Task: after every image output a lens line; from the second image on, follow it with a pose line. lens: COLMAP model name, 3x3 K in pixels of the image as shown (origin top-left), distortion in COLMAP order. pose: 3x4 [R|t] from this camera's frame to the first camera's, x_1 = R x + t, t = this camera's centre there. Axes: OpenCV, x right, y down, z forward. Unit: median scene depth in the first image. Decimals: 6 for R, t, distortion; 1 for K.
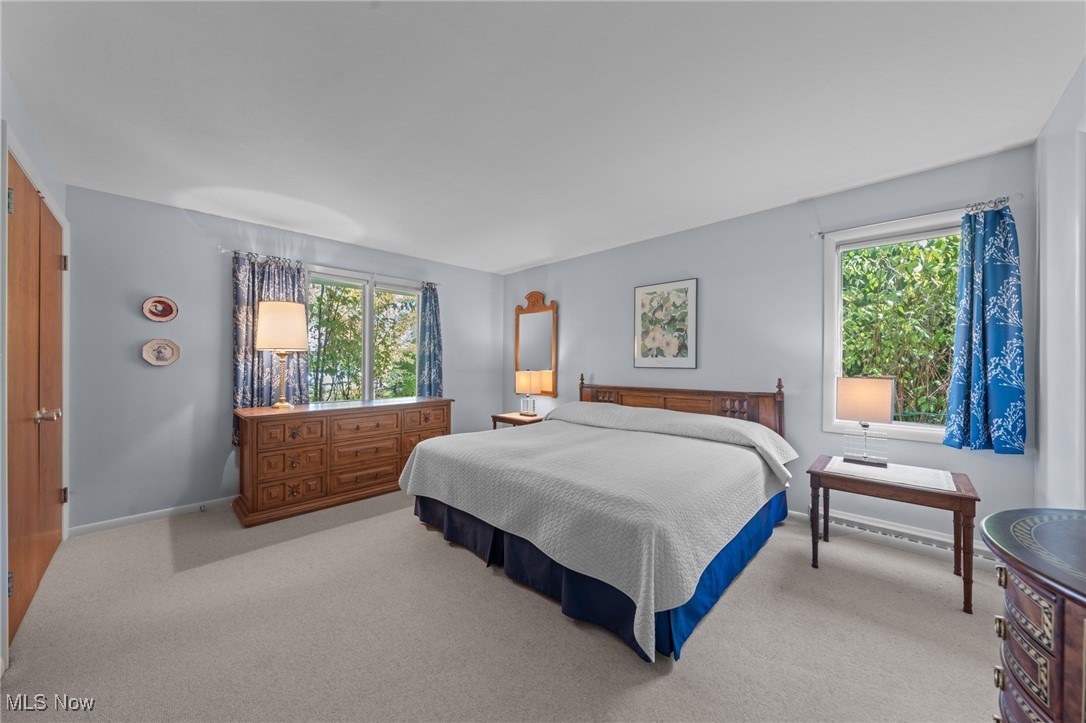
lens RADIAL K [[389.4, 0, 545.1], [0, 389.4, 365.7], [0, 0, 1]] dist [0.000347, -0.000075]
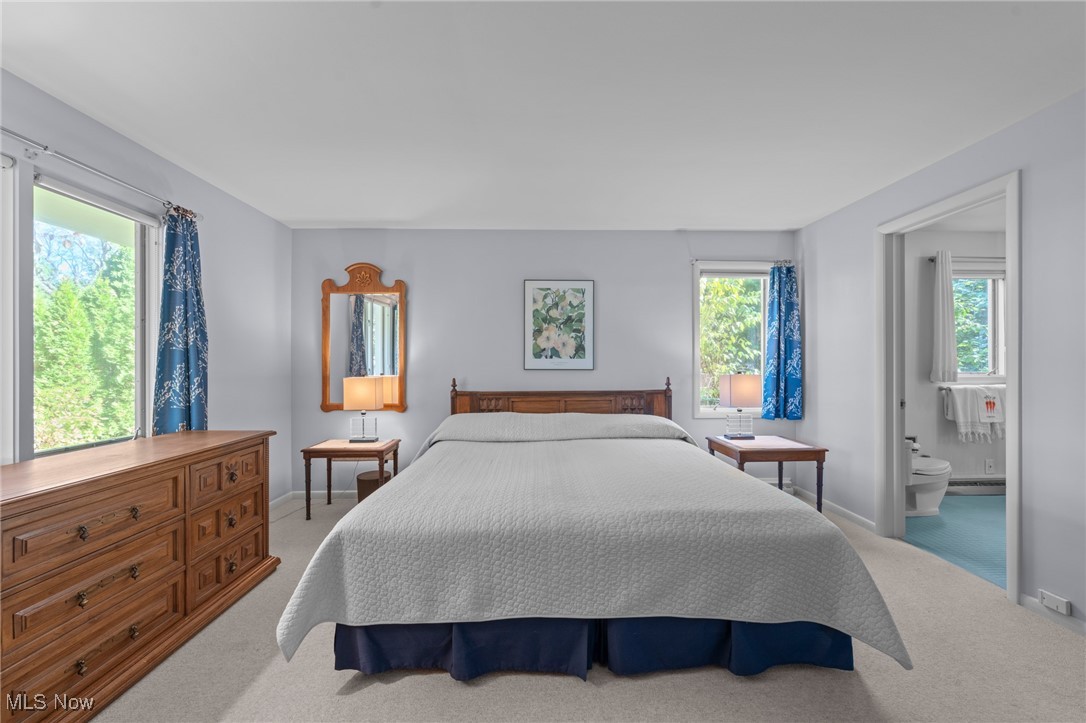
lens RADIAL K [[389.4, 0, 545.1], [0, 389.4, 365.7], [0, 0, 1]] dist [0.000347, -0.000075]
pose [[0.693697, -0.004530, 0.720252, -0.406682], [0.009075, 0.999956, -0.002450, -0.001700], [-0.720209, 0.008236, 0.693708, 0.370554]]
